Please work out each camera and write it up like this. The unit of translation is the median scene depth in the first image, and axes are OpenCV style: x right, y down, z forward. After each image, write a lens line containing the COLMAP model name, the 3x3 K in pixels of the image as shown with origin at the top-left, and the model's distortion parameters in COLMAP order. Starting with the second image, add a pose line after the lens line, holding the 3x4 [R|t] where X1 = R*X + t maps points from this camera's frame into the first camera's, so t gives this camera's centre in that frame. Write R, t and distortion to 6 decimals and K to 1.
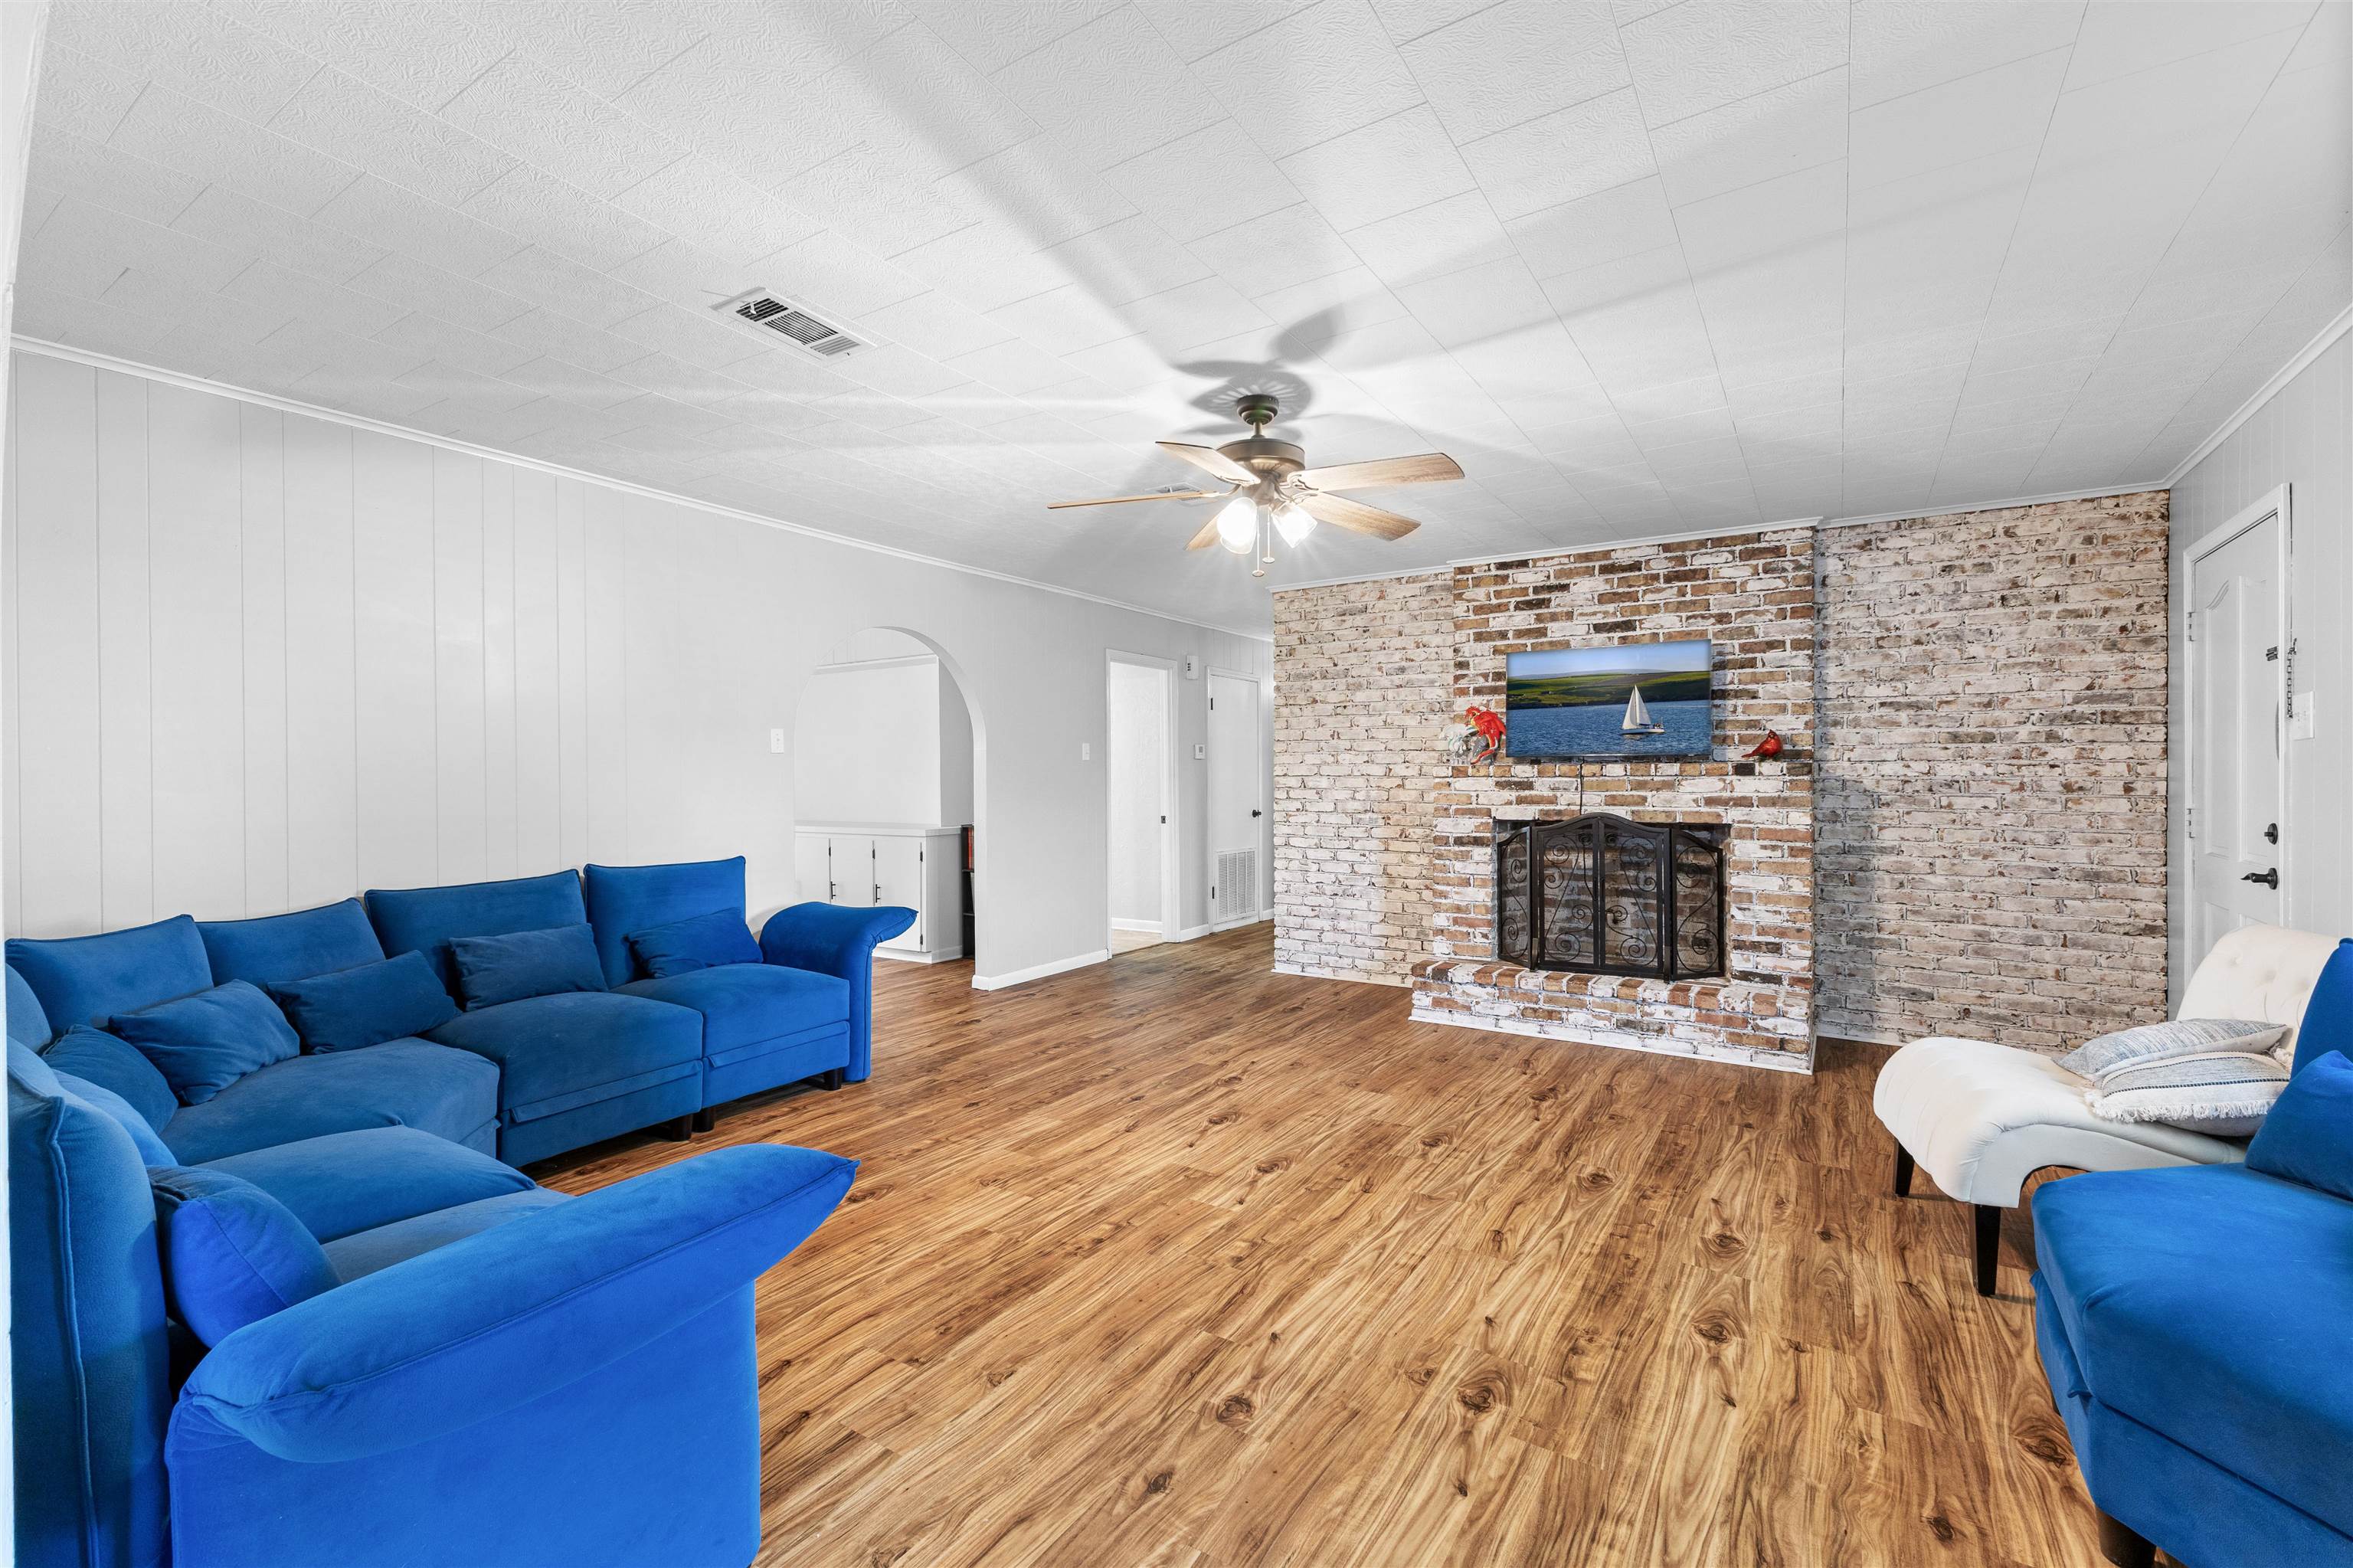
lens RADIAL K [[1012.6, 0, 1172.8], [0, 1012.6, 783.6], [0, 0, 1]] dist [0.016886, -0.007779]
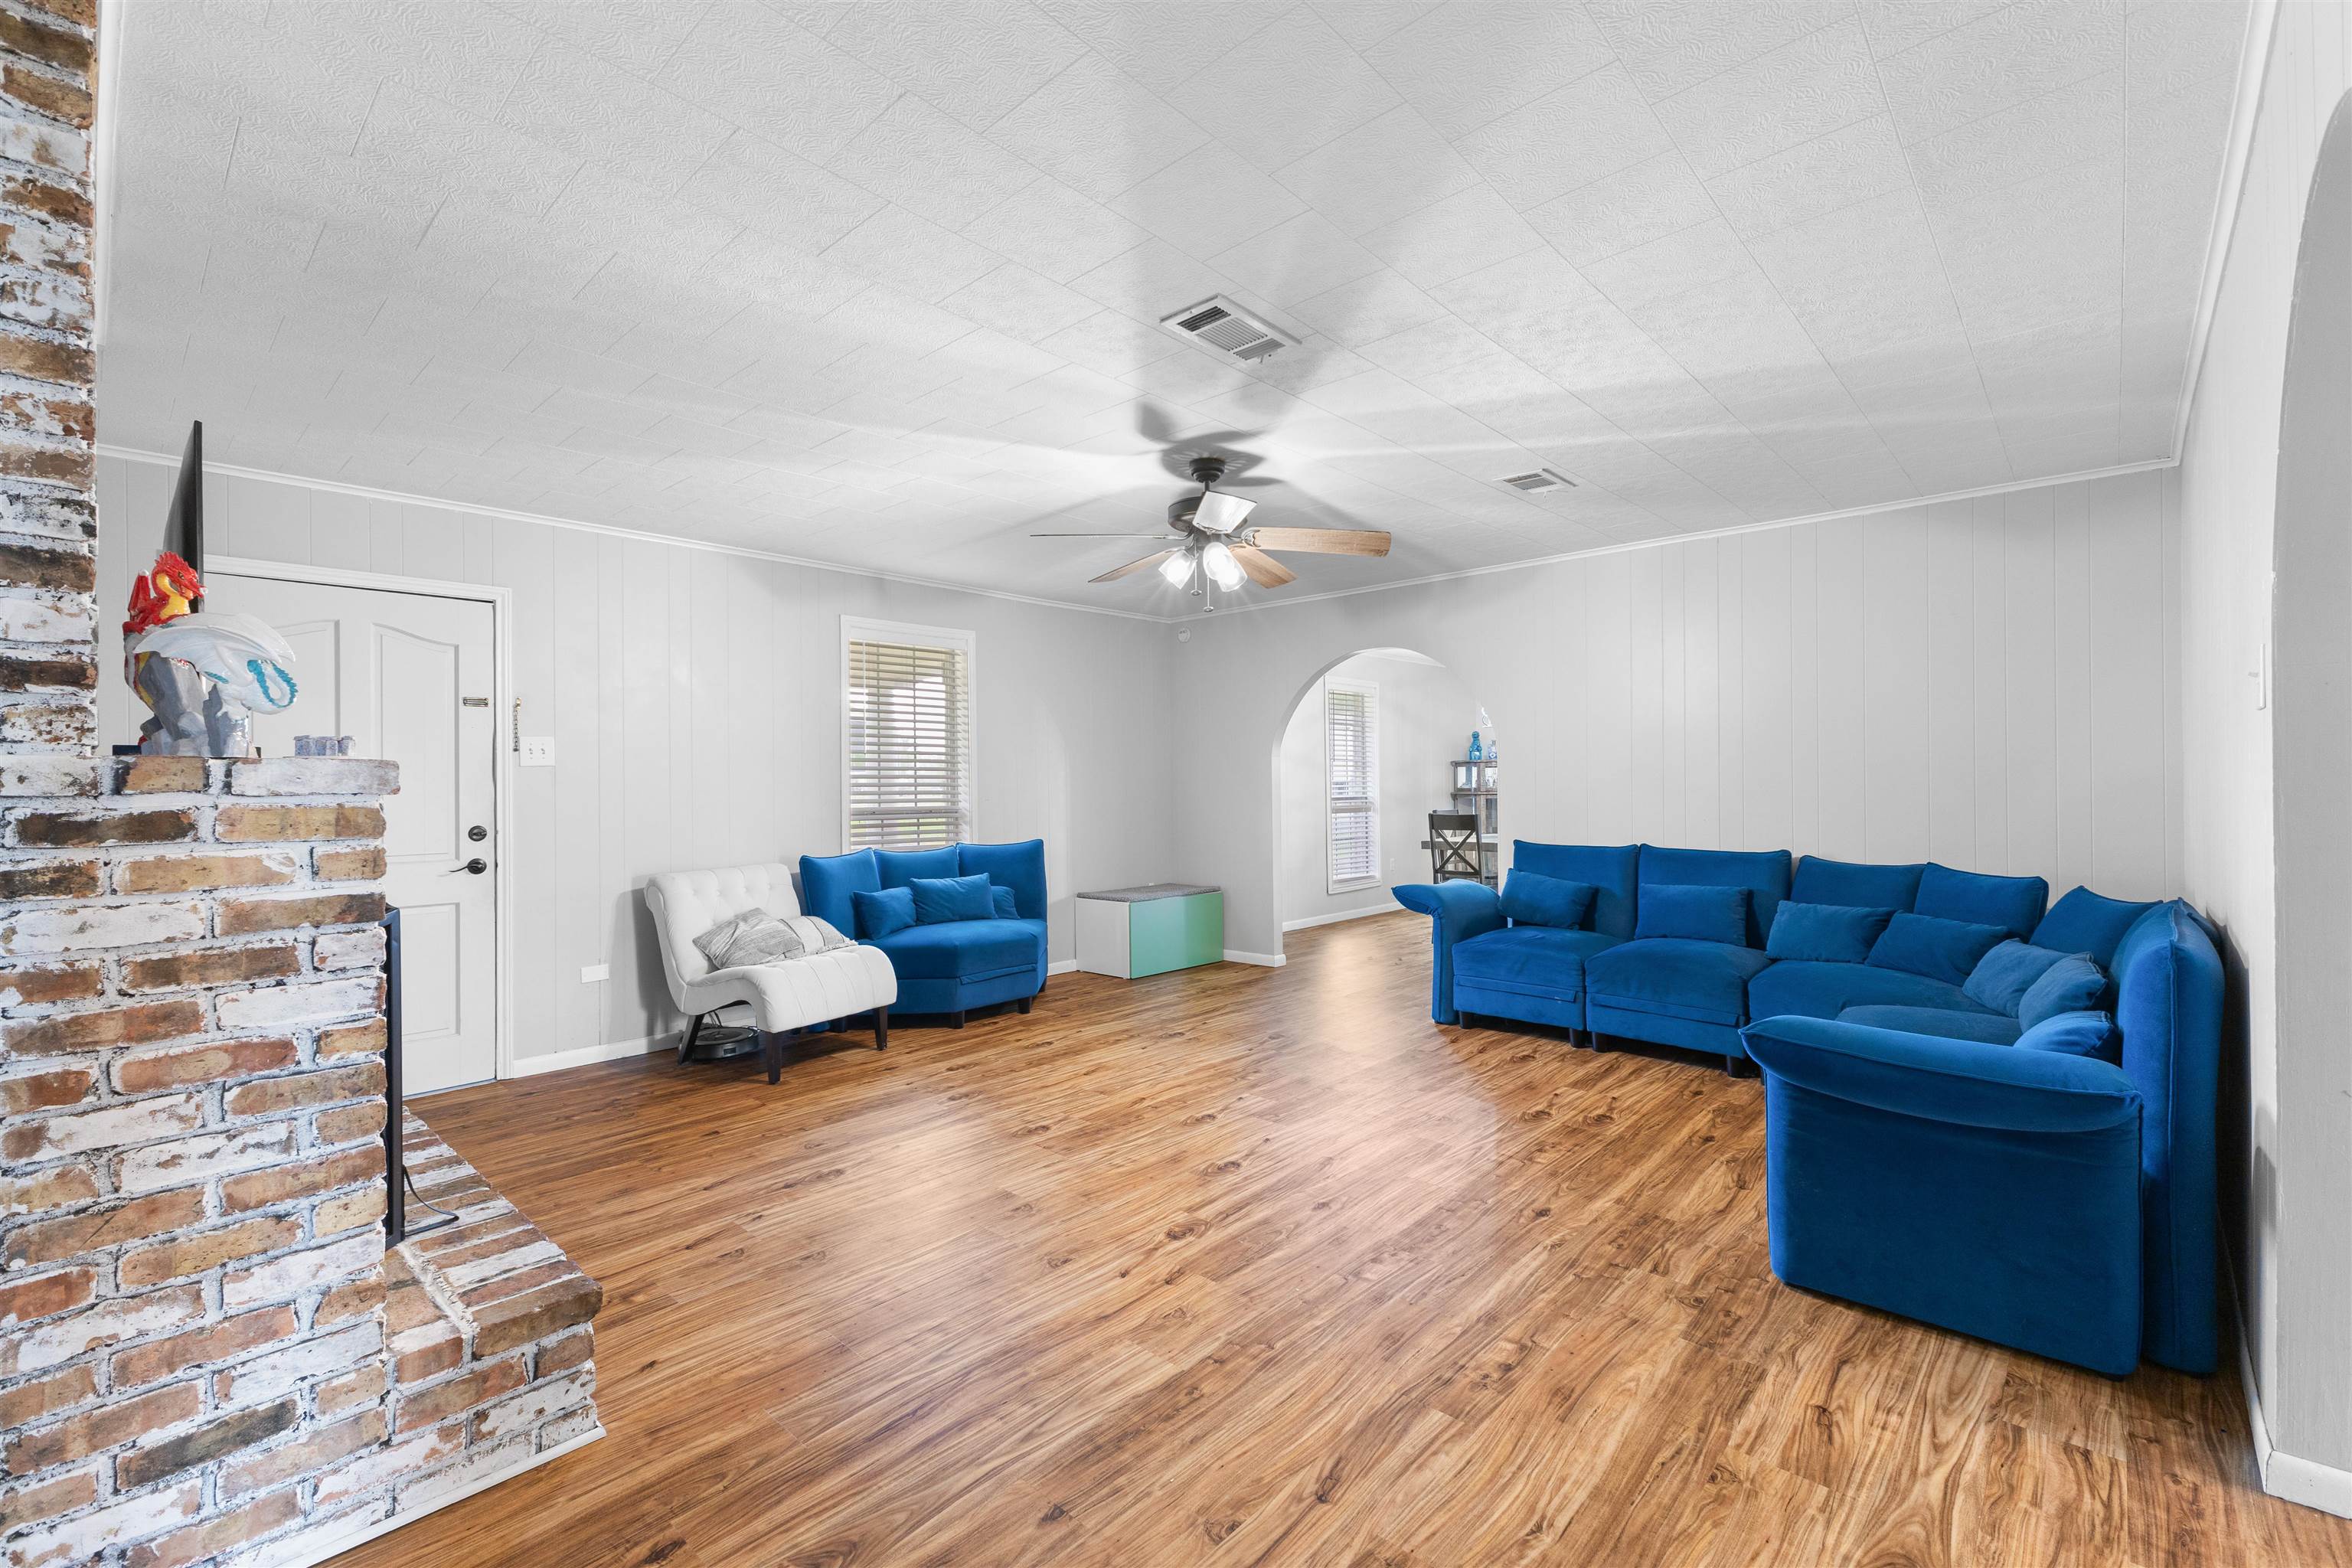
lens RADIAL K [[1012.2, 0, 1172.3], [0, 1012.2, 783.6], [0, 0, 1]] dist [0.016886, -0.007779]
pose [[-0.986100, 0.011835, 0.165732, -0.059827], [0.012987, 0.999898, 0.005869, -0.012303], [-0.165645, 0.007940, -0.986153, 1.947728]]
